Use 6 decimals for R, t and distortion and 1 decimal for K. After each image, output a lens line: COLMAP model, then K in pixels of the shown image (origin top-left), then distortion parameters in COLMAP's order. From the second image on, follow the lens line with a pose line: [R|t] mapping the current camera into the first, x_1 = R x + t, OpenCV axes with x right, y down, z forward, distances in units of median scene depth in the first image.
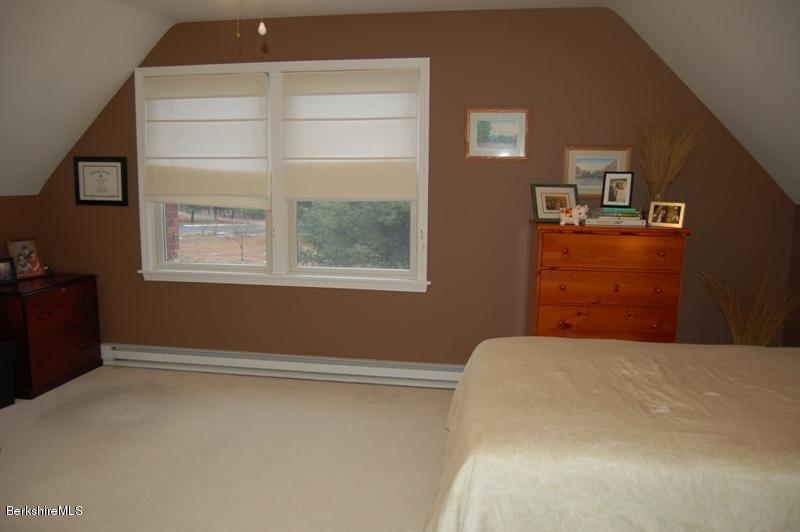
lens RADIAL K [[589.4, 0, 400.0], [0, 589.4, 266.0], [0, 0, 1]] dist [-0.086183, 0.000759]
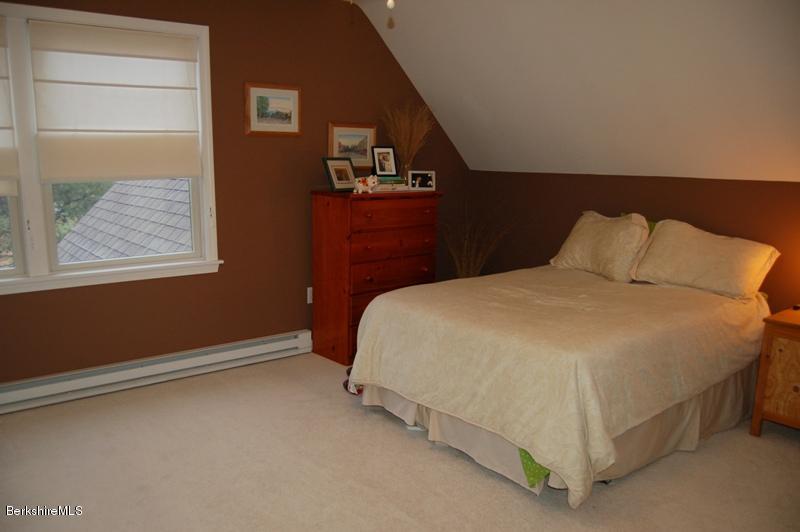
lens RADIAL K [[628.0, 0, 397.2], [0, 628.0, 276.7], [0, 0, 1]] dist [-0.096634, 0.046199]
pose [[0.683258, -0.140430, 0.716545, -0.522385], [0.103129, 0.990054, 0.095695, -0.016172], [-0.722857, 0.008512, 0.690945, 0.086614]]
